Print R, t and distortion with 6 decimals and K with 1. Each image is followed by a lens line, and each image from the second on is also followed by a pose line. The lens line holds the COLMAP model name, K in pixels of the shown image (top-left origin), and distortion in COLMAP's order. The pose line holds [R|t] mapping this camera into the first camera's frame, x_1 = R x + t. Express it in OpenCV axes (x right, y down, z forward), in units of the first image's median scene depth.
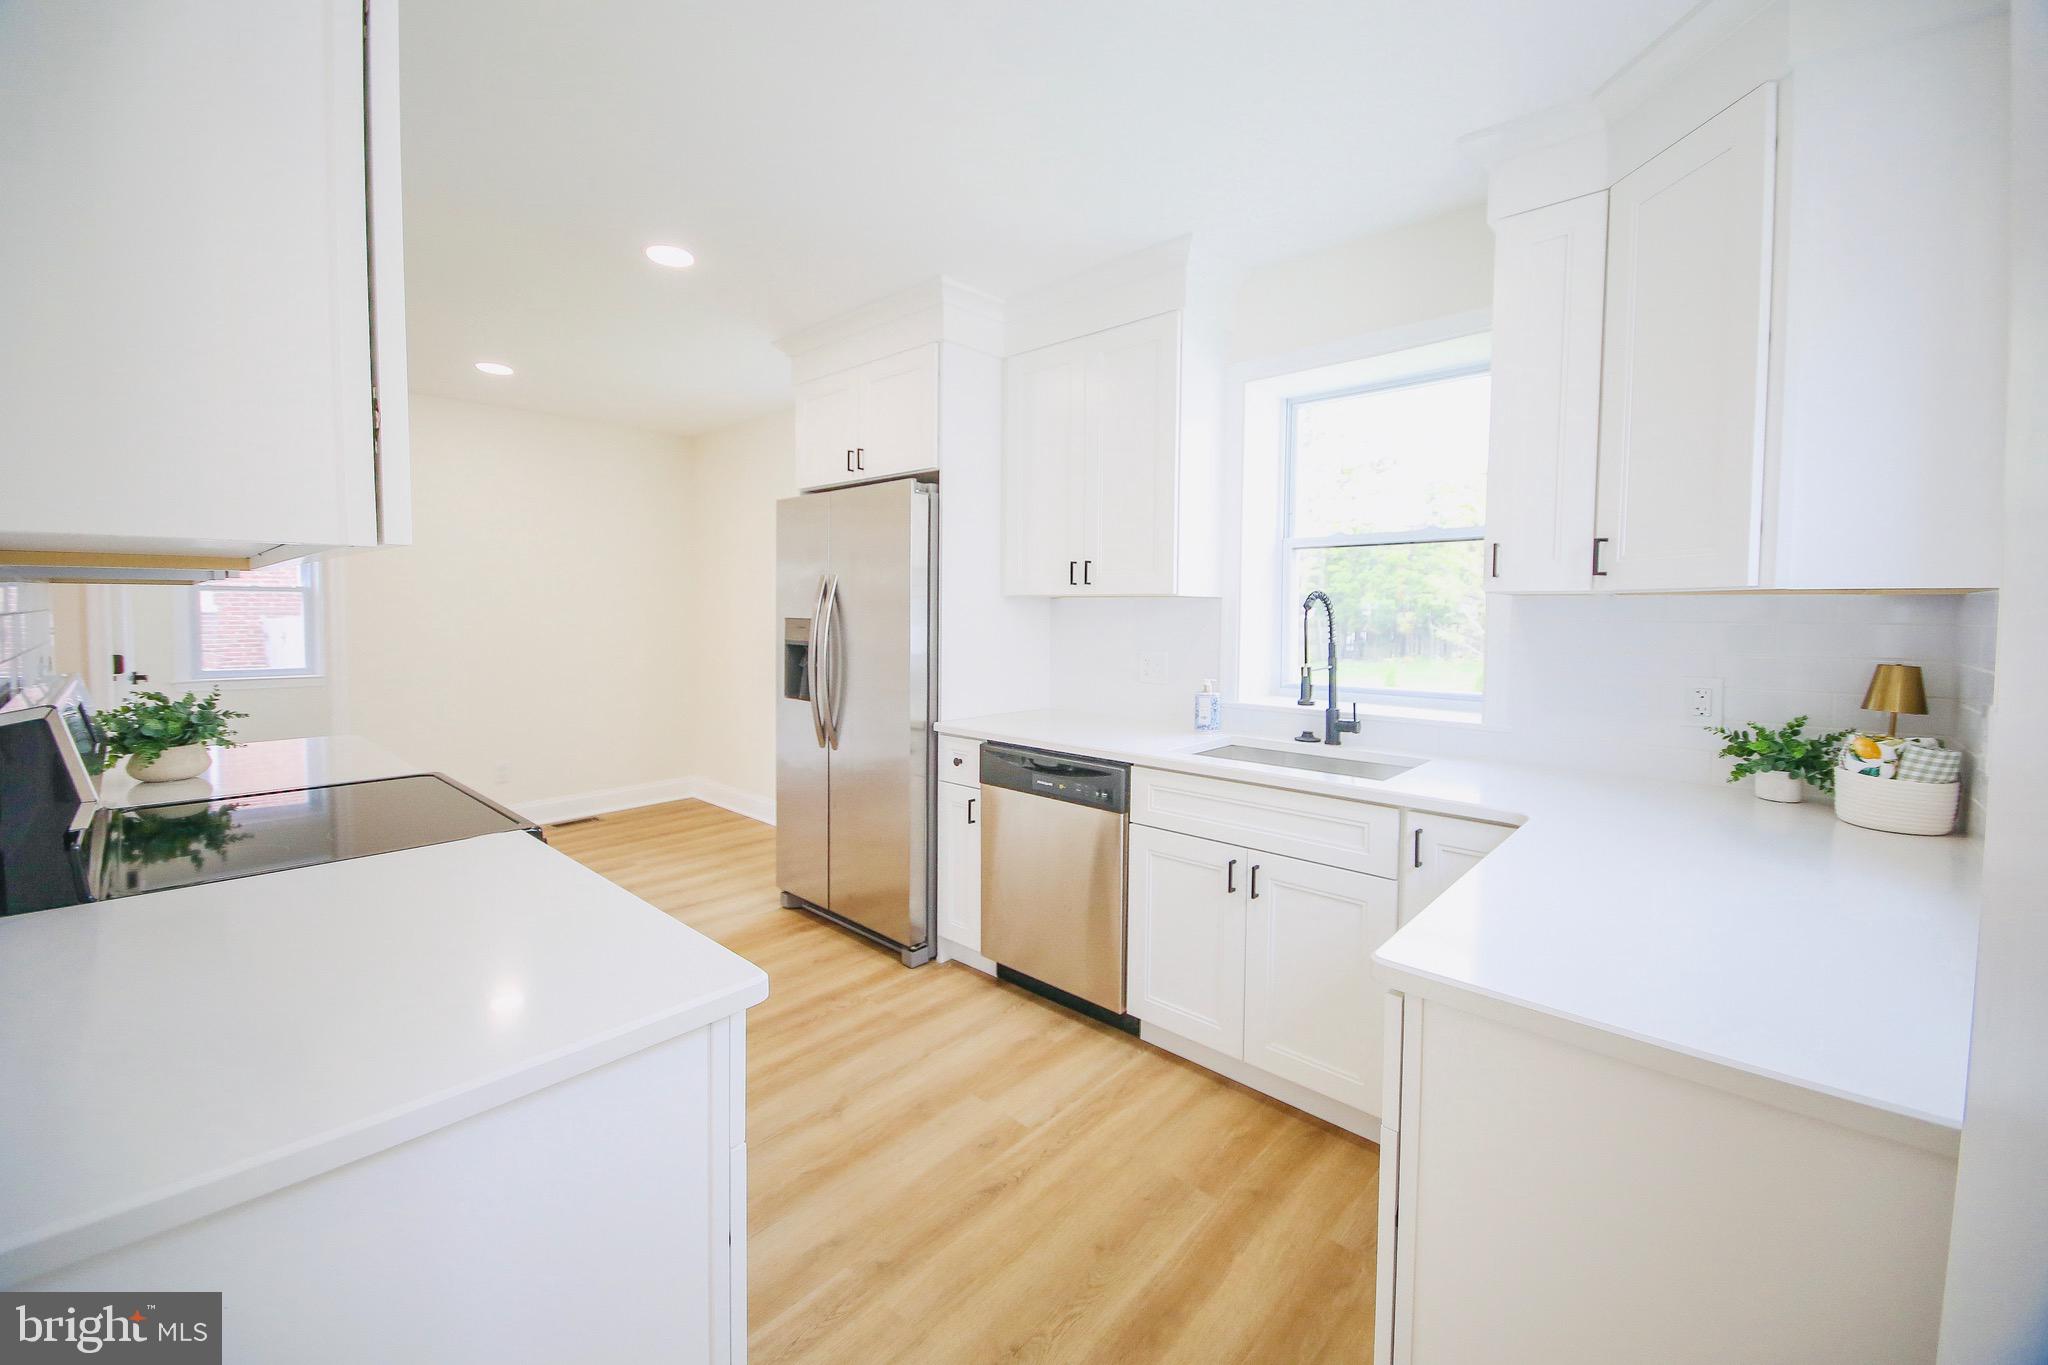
lens RADIAL K [[797.1, 0, 1020.5], [0, 797.1, 640.2], [0, 0, 1]] dist [0.000201, -0.000118]
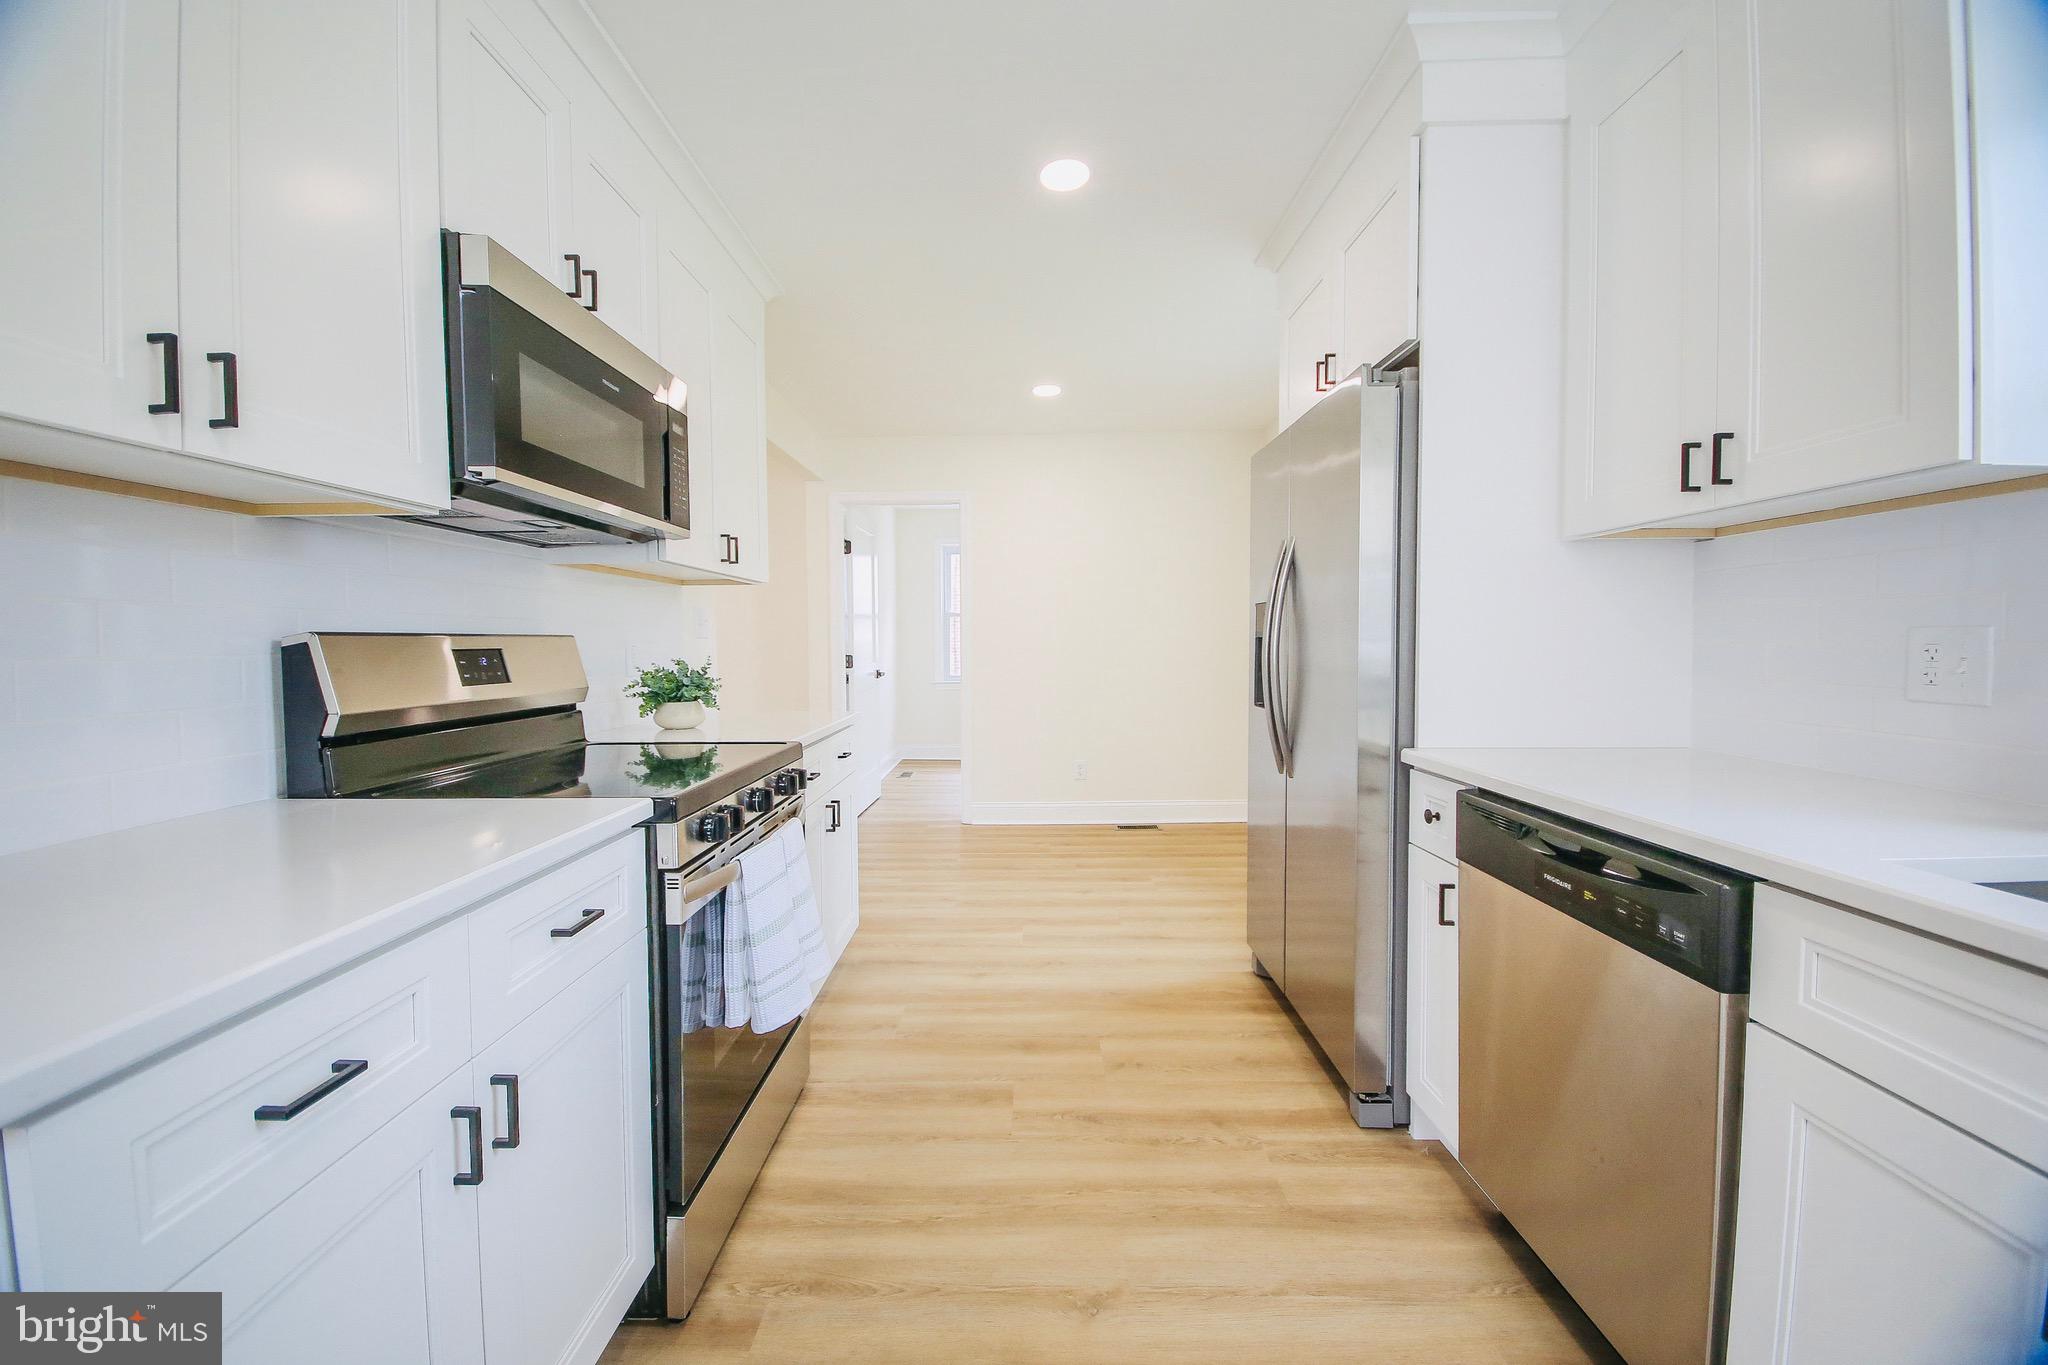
lens RADIAL K [[789.4, 0, 1019.6], [0, 789.4, 666.0], [0, 0, 1]] dist [0.010788, -0.000046]
pose [[0.669324, 0.010369, -0.742899, 0.152638], [-0.015666, 0.999877, -0.000159, 0.043431], [0.742806, 0.011745, 0.669404, 0.363396]]
